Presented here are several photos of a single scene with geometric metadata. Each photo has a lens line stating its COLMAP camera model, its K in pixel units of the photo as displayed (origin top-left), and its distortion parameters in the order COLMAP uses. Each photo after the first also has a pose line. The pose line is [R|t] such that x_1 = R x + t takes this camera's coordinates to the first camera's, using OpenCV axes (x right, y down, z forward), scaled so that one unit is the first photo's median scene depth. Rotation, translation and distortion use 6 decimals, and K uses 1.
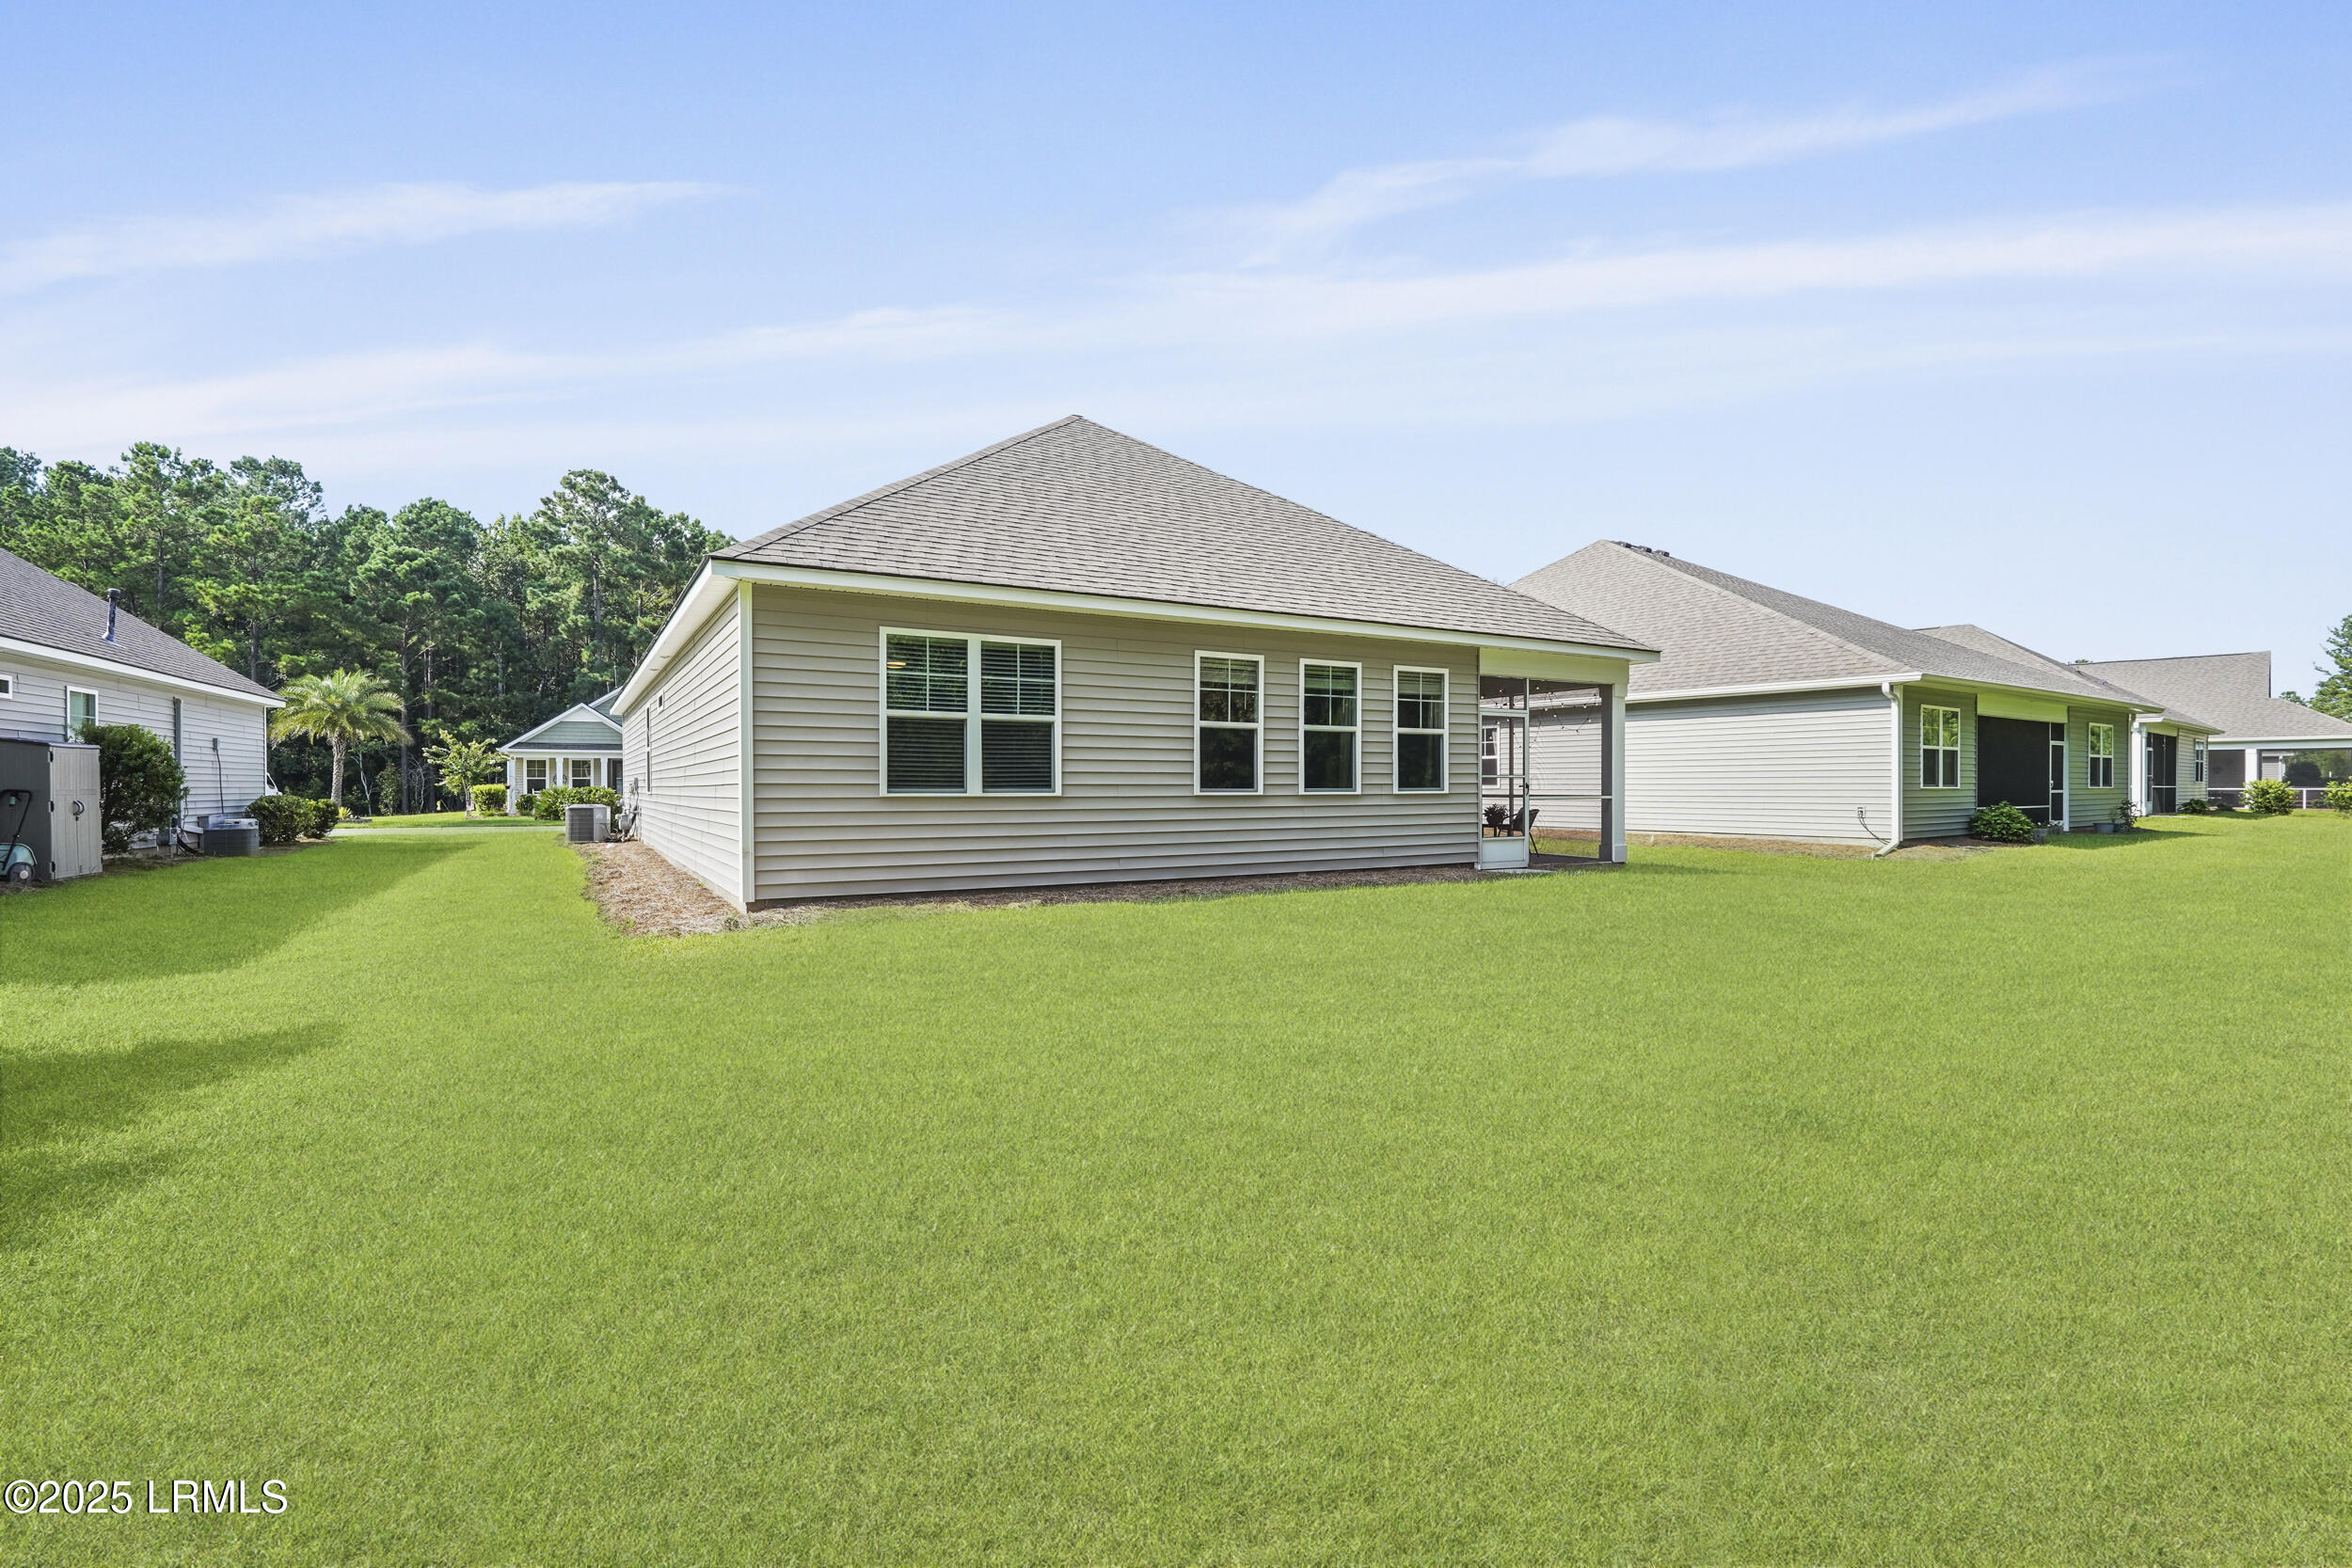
lens RADIAL K [[1040.8, 0, 1176.0], [0, 1040.8, 784.0], [0, 0, 1]] dist [0.000757, -0.000013]
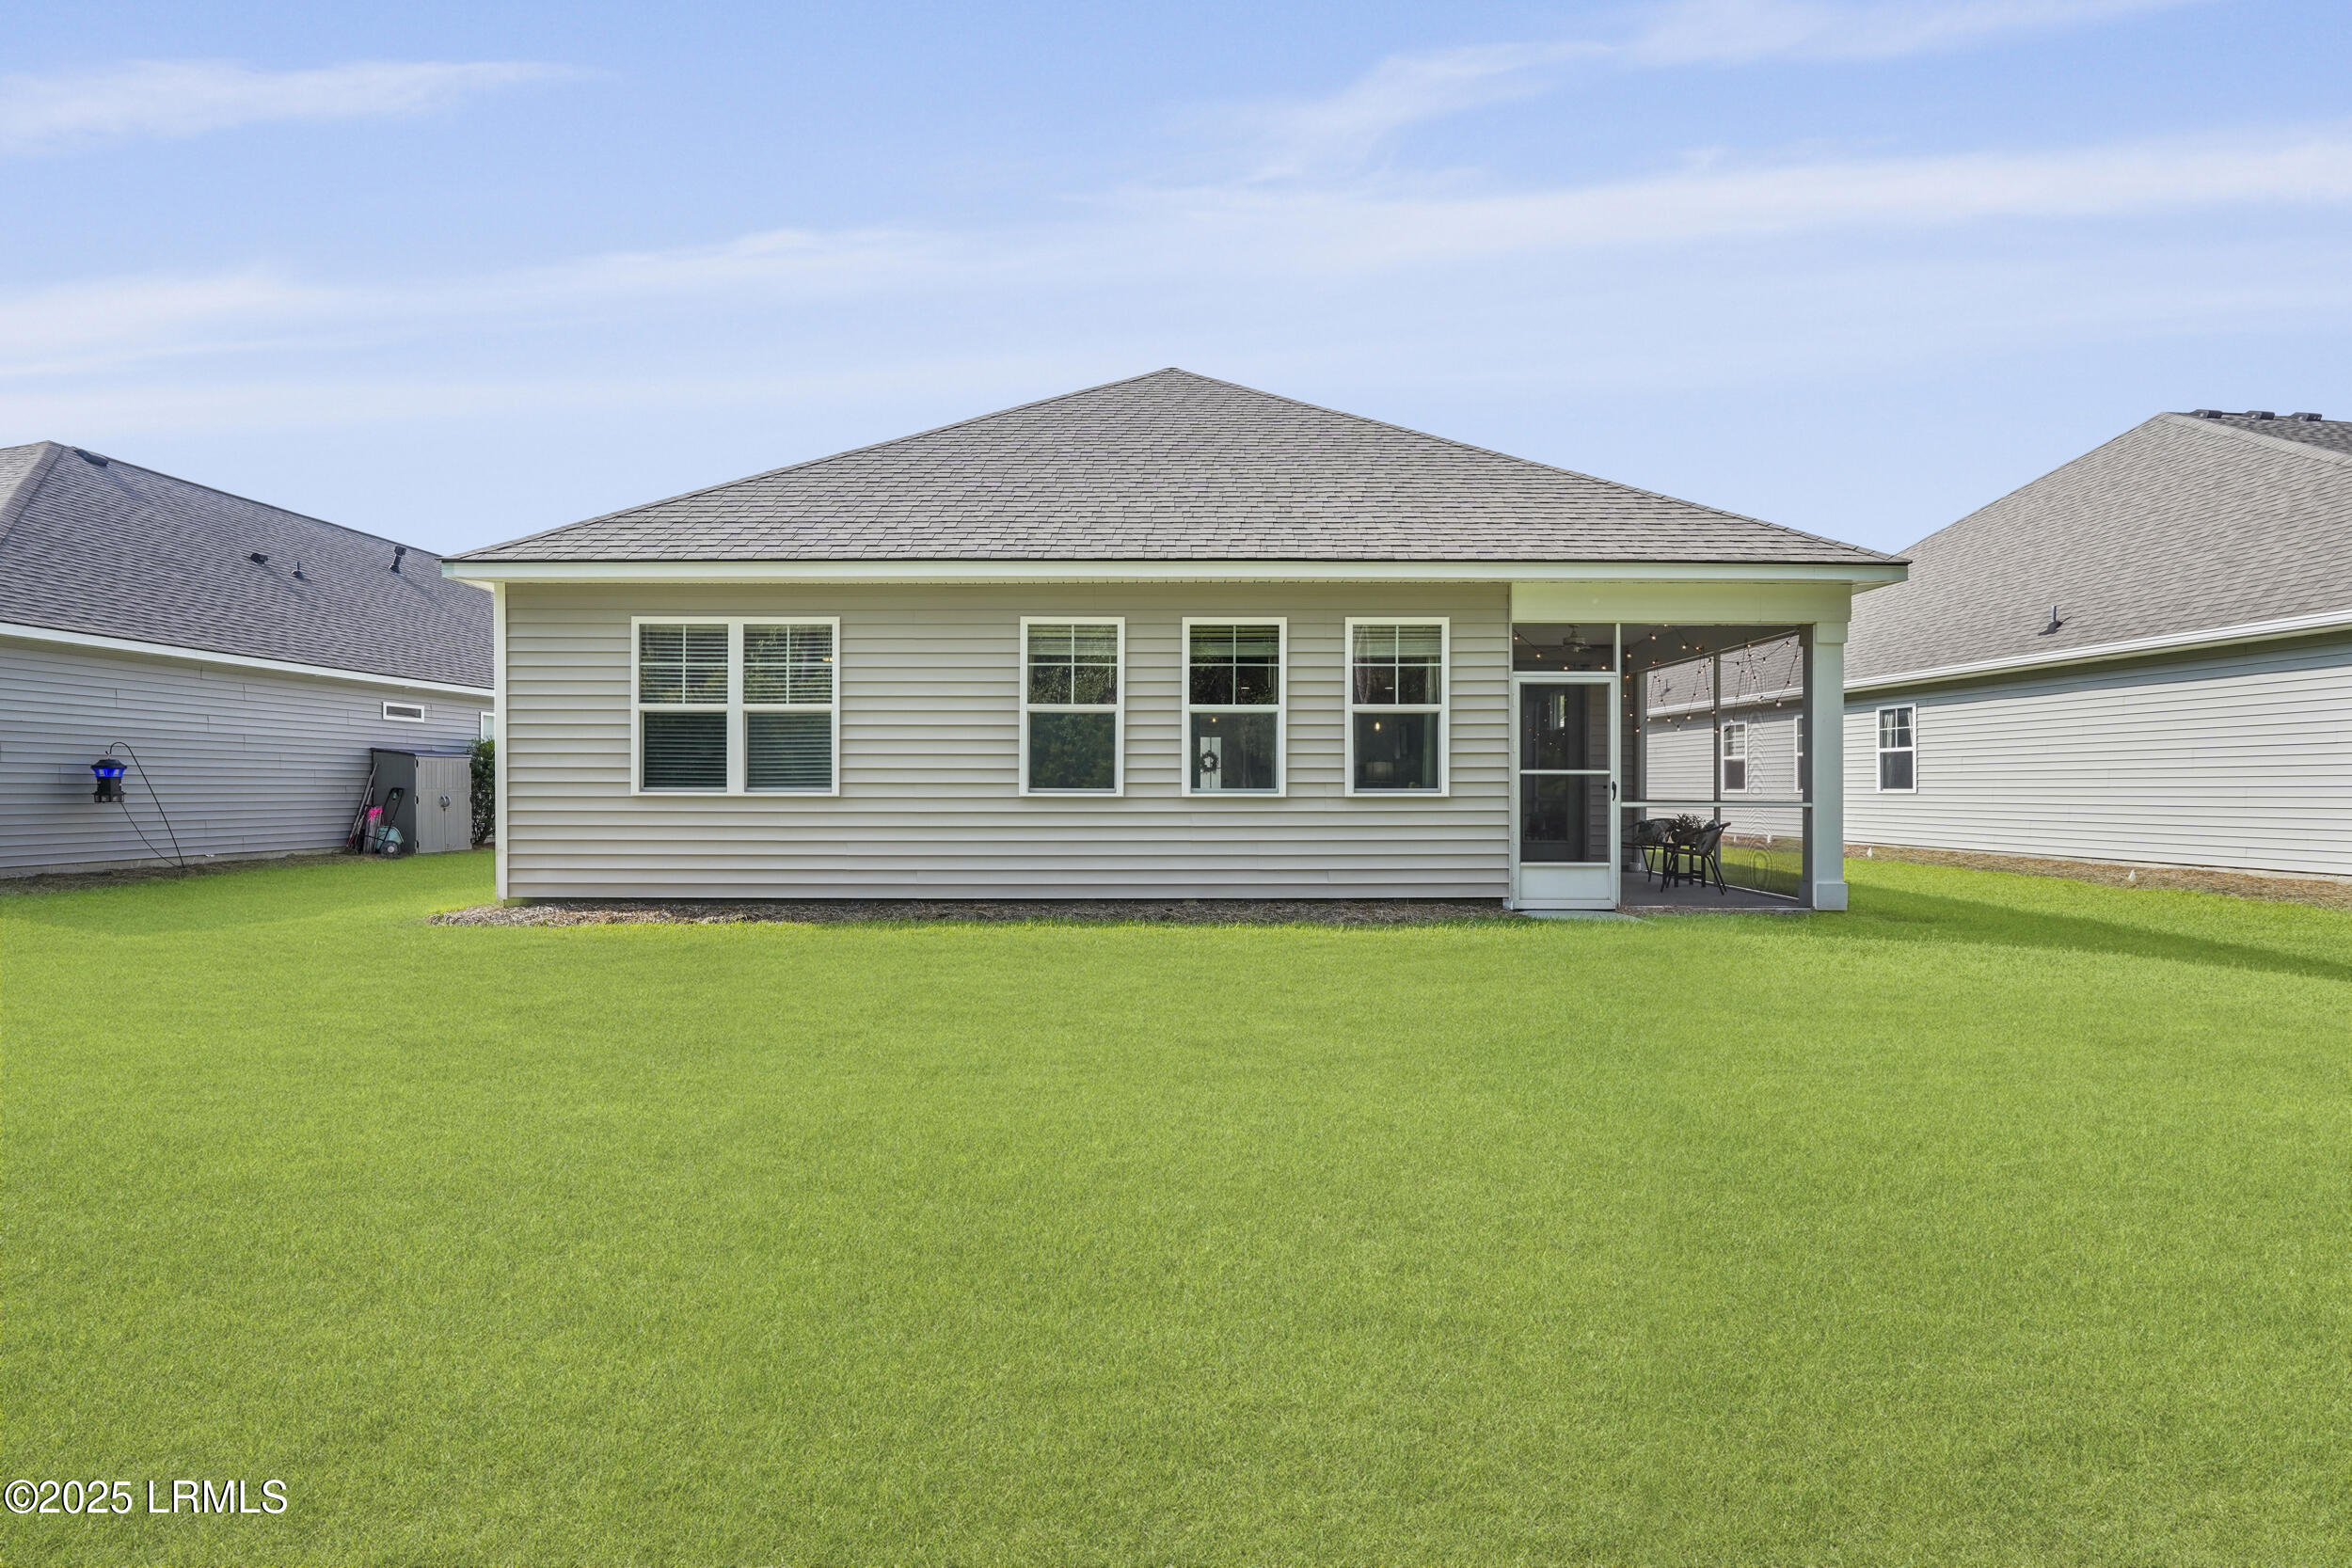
lens RADIAL K [[1108.1, 0, 1176.0], [0, 1108.1, 784.0], [0, 0, 1]] dist [-0.001624, -0.000058]
pose [[0.868036, 0.001253, -0.496500, 0.528224], [-0.000766, 0.999999, 0.001185, -0.000045], [0.496501, -0.000648, 0.868036, 0.300182]]
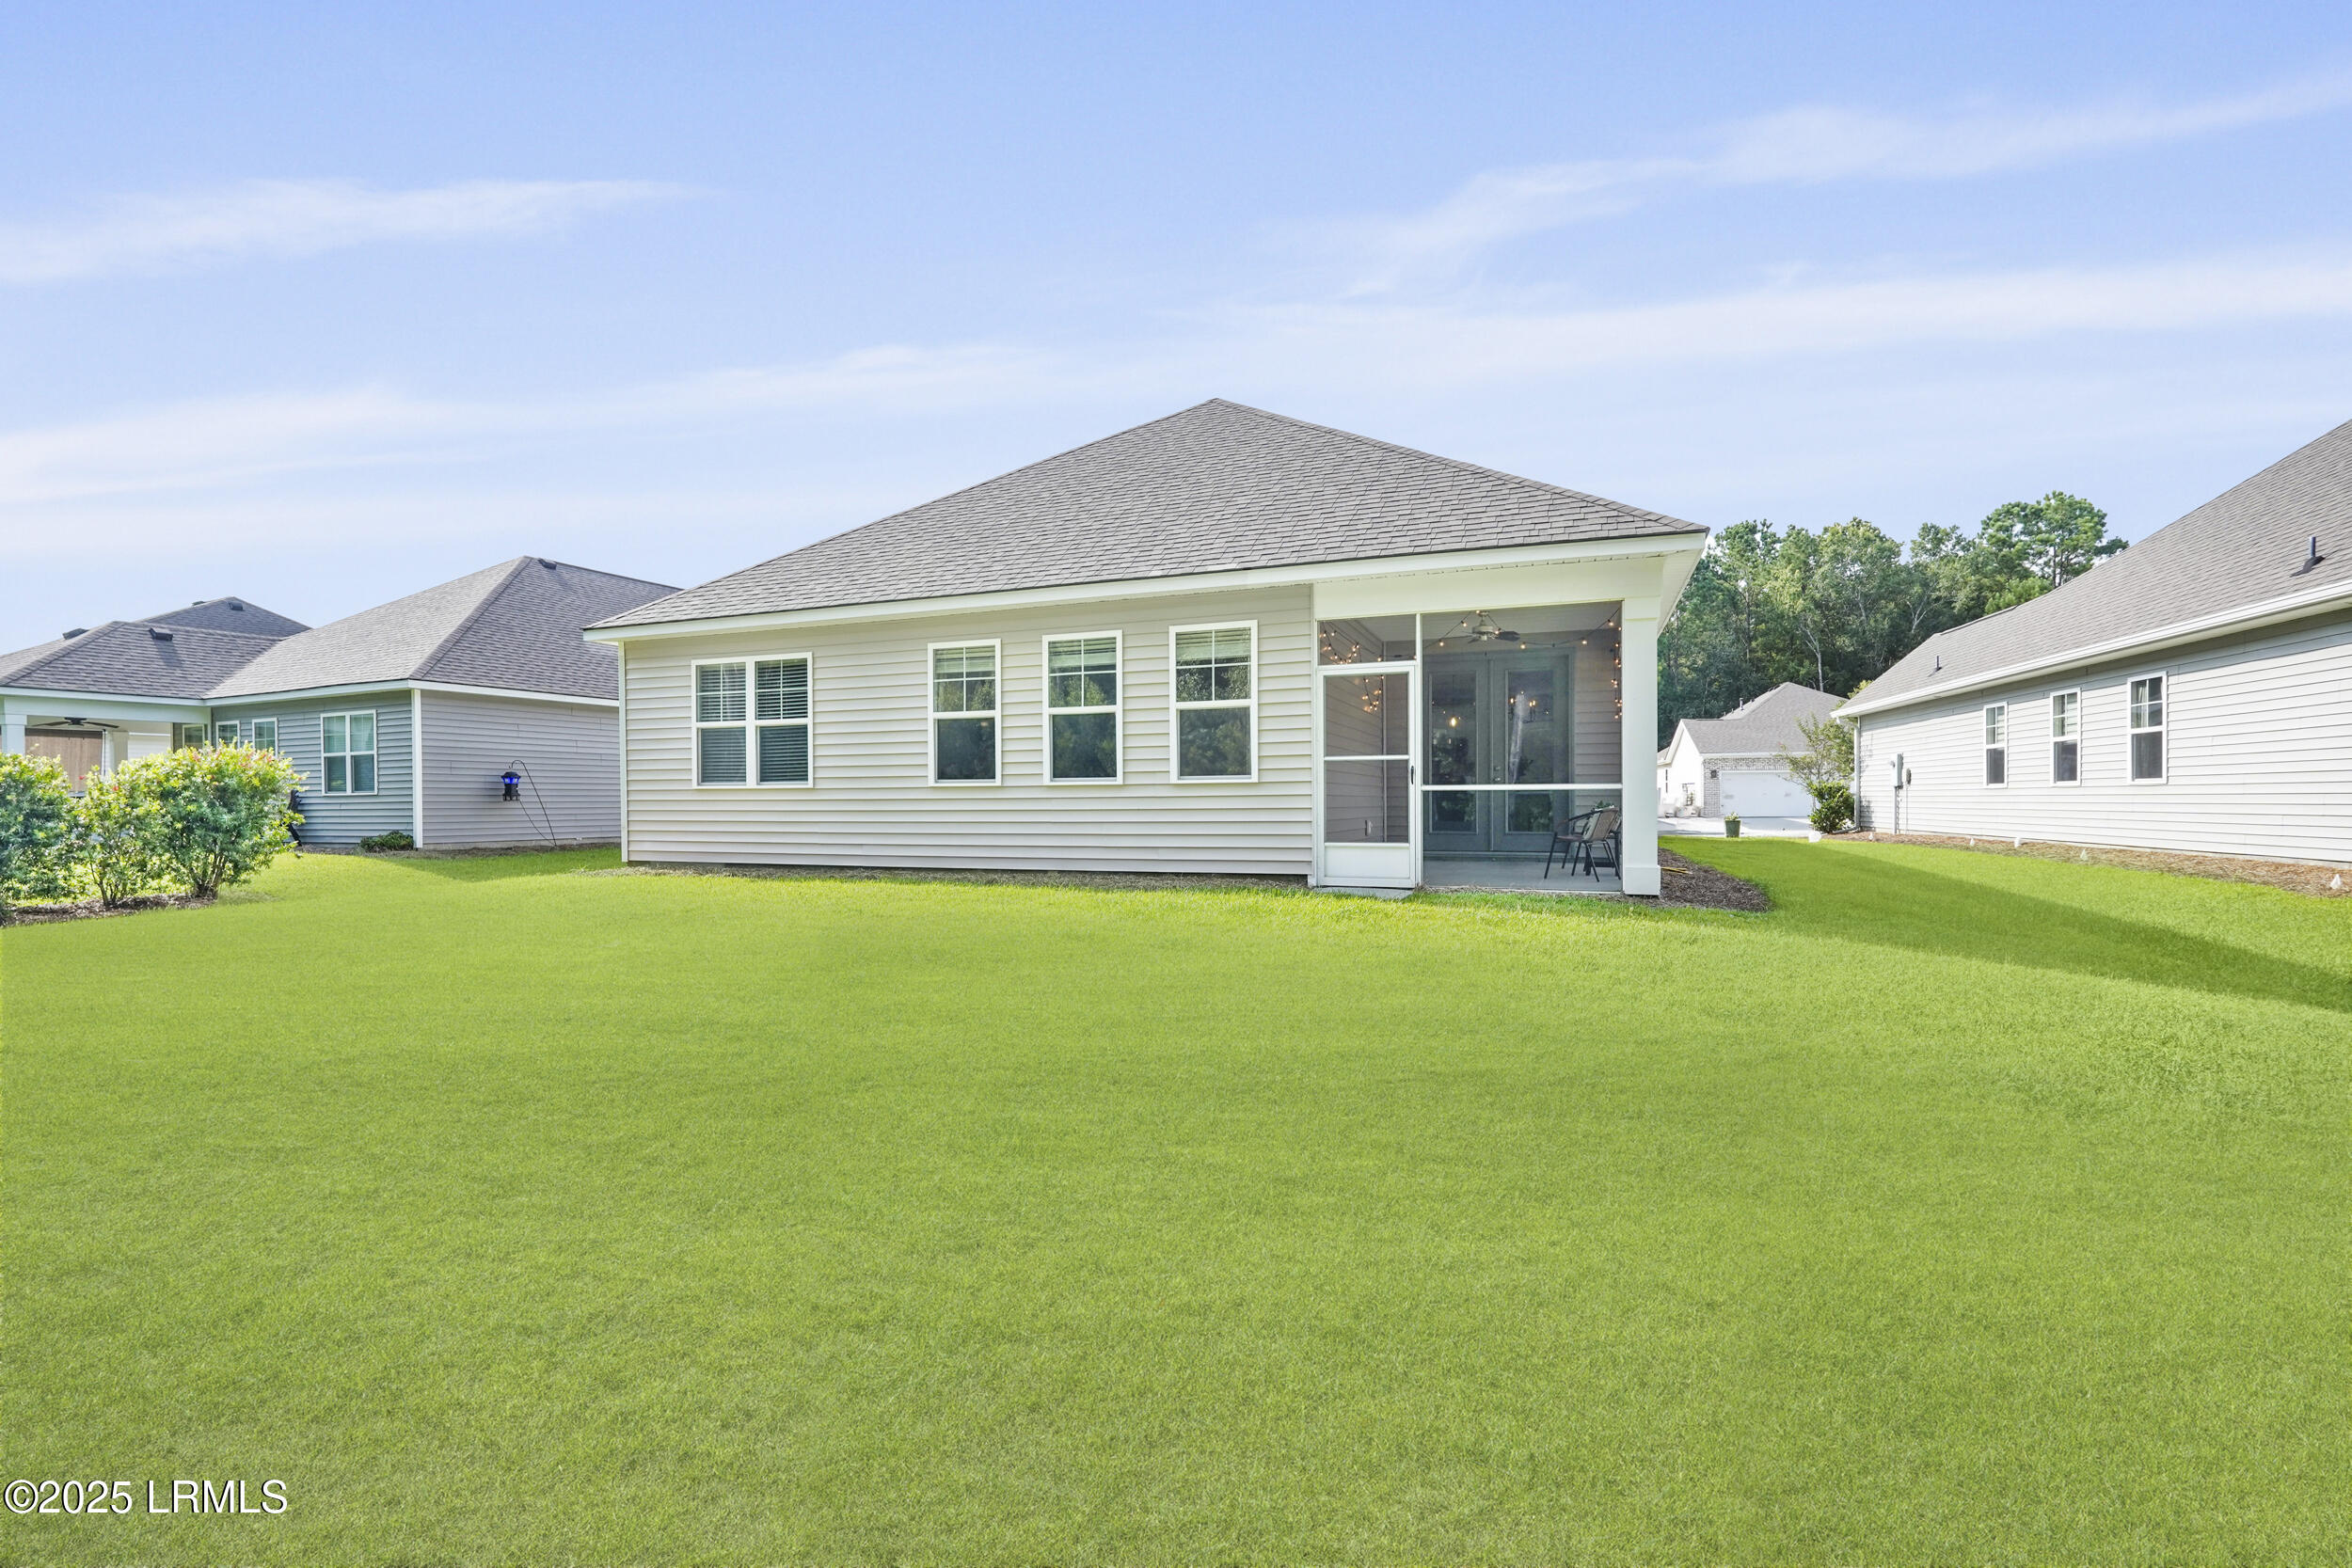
lens RADIAL K [[1040.8, 0, 1176.0], [0, 1040.8, 784.0], [0, 0, 1]] dist [0.000757, -0.000013]
pose [[0.624193, -0.000730, -0.781269, 0.924279], [0.017005, 0.999775, 0.012652, -0.000361], [0.781085, -0.021183, 0.624066, 0.530461]]
